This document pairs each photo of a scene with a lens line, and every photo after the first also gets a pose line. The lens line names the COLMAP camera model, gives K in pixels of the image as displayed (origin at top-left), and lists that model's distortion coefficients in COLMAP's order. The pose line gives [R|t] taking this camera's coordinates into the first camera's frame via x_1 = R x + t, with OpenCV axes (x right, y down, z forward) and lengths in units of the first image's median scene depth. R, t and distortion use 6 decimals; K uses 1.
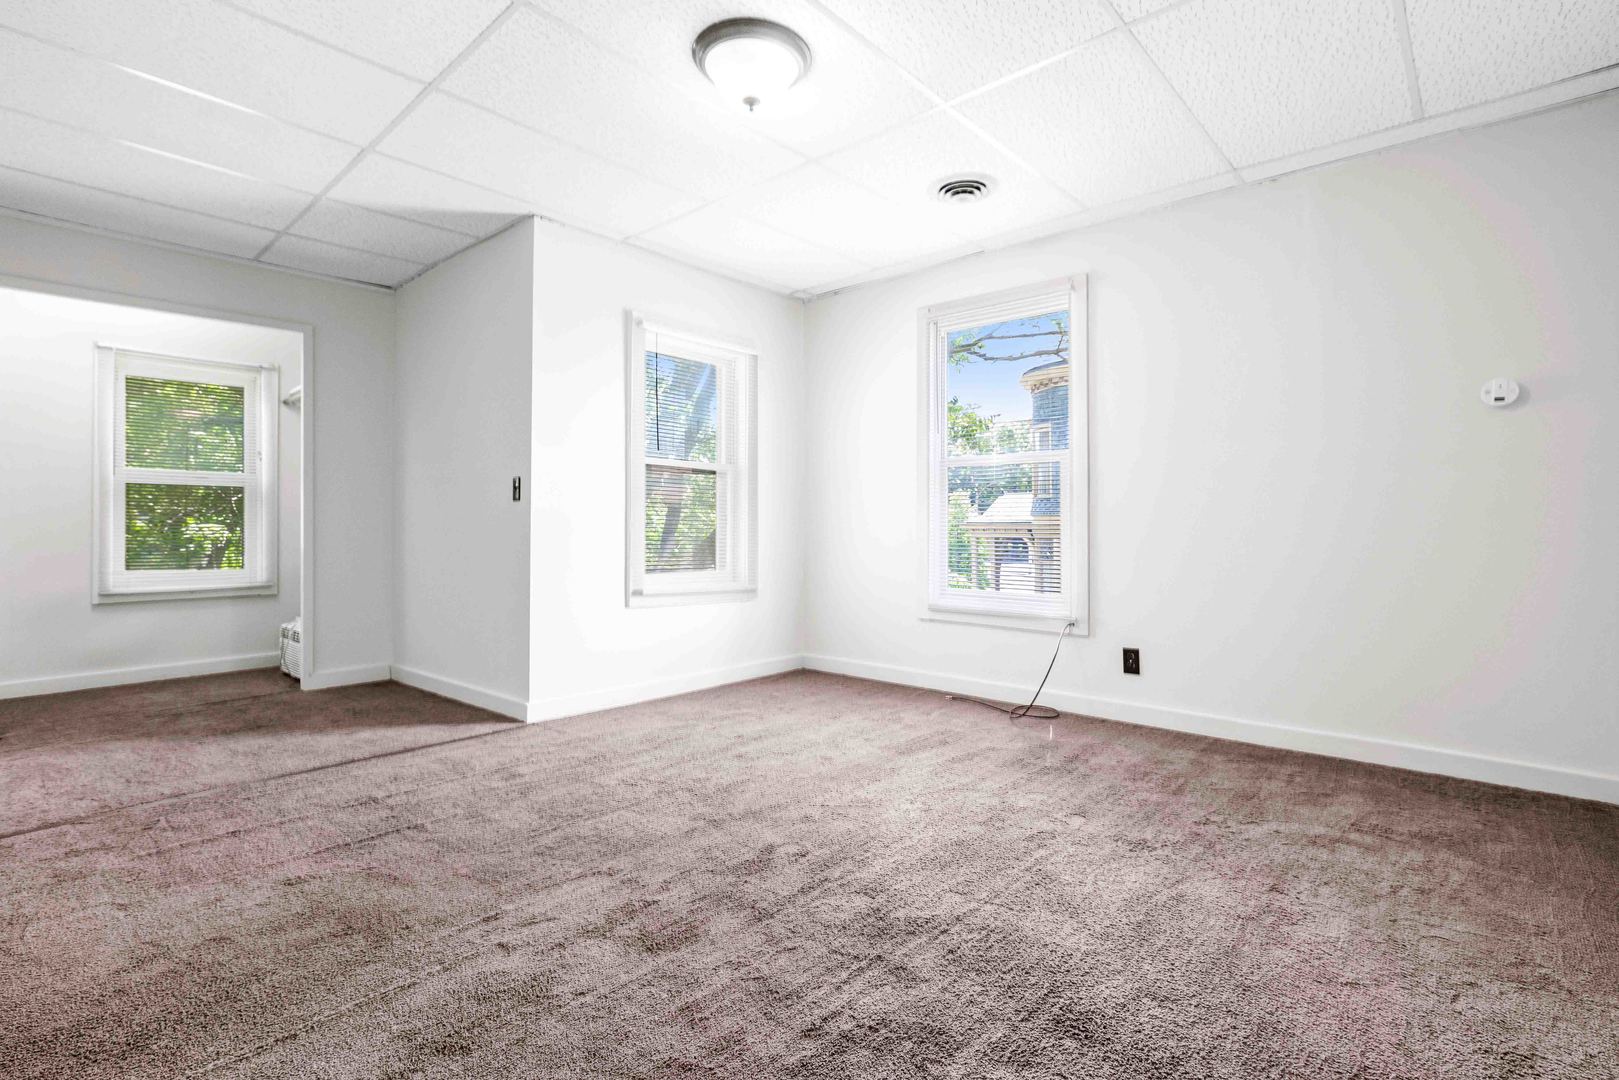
lens RADIAL K [[760.7, 0, 809.5], [0, 760.7, 540.0], [0, 0, 1]] dist [-0.007338, -0.000068]
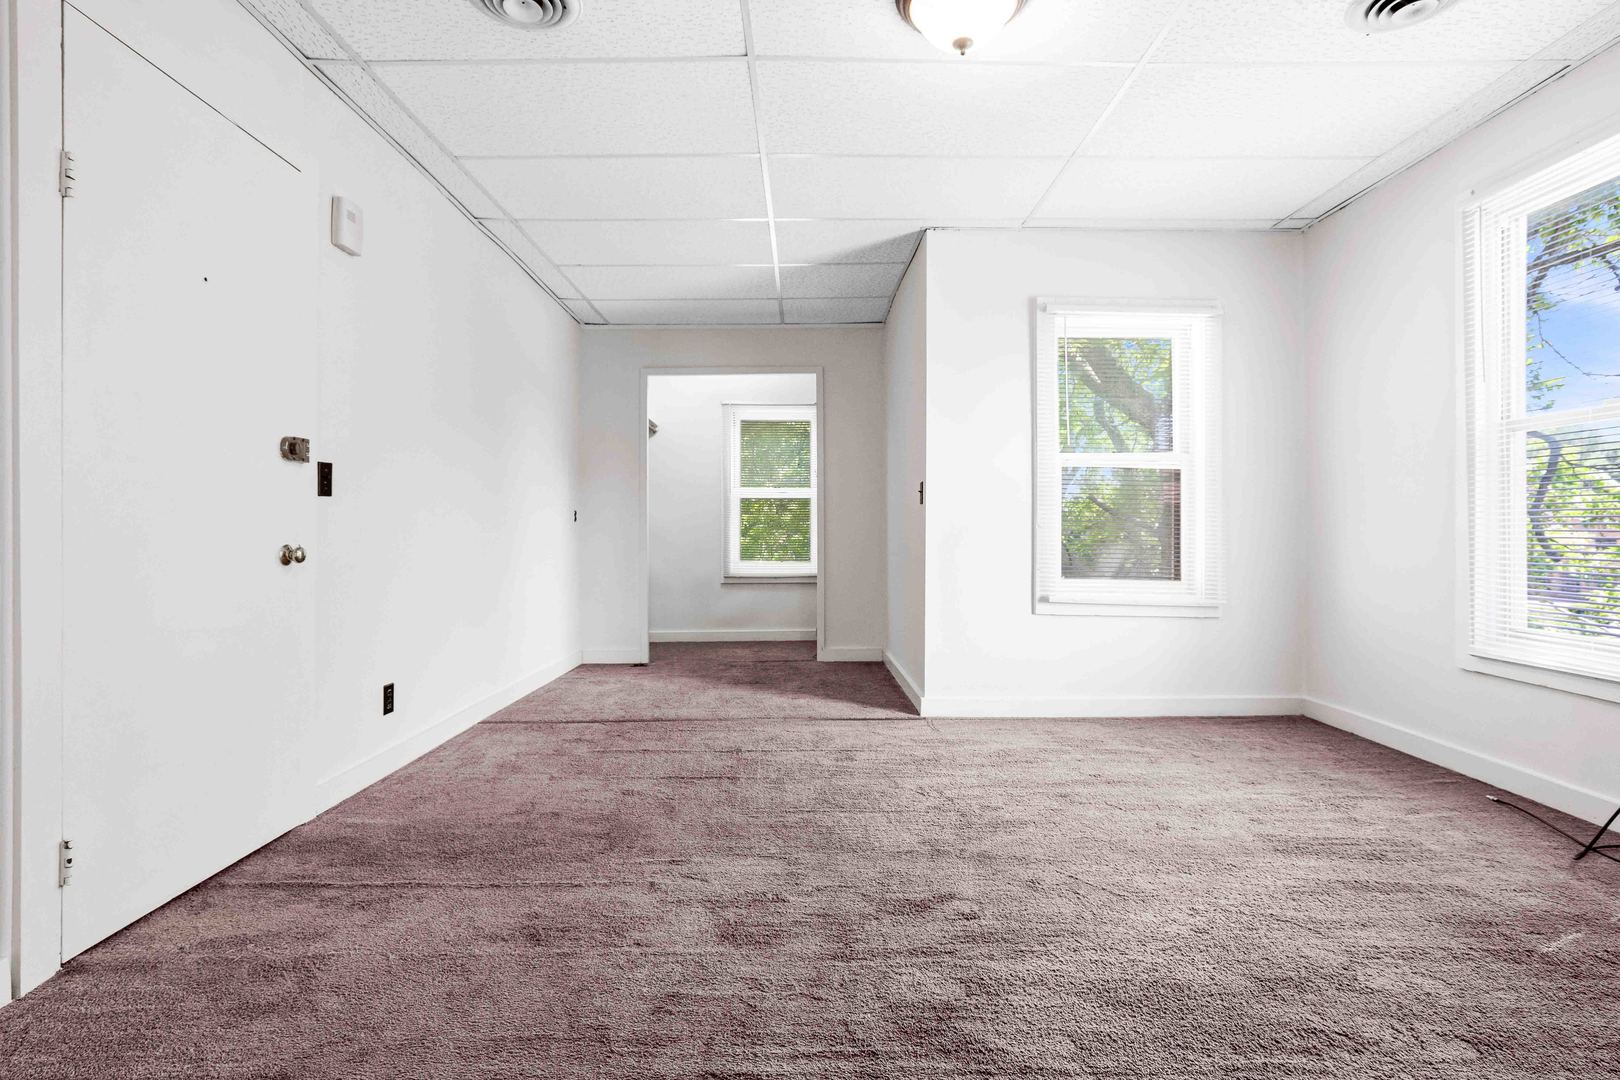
lens RADIAL K [[758.2, 0, 810.0], [0, 758.2, 540.0], [0, 0, 1]] dist [-0.023252, 0.010946]
pose [[0.675304, 0.008478, -0.737491, 0.382032], [-0.011052, 0.999938, 0.001374, -0.001724], [0.737457, 0.007223, 0.675356, 0.240335]]
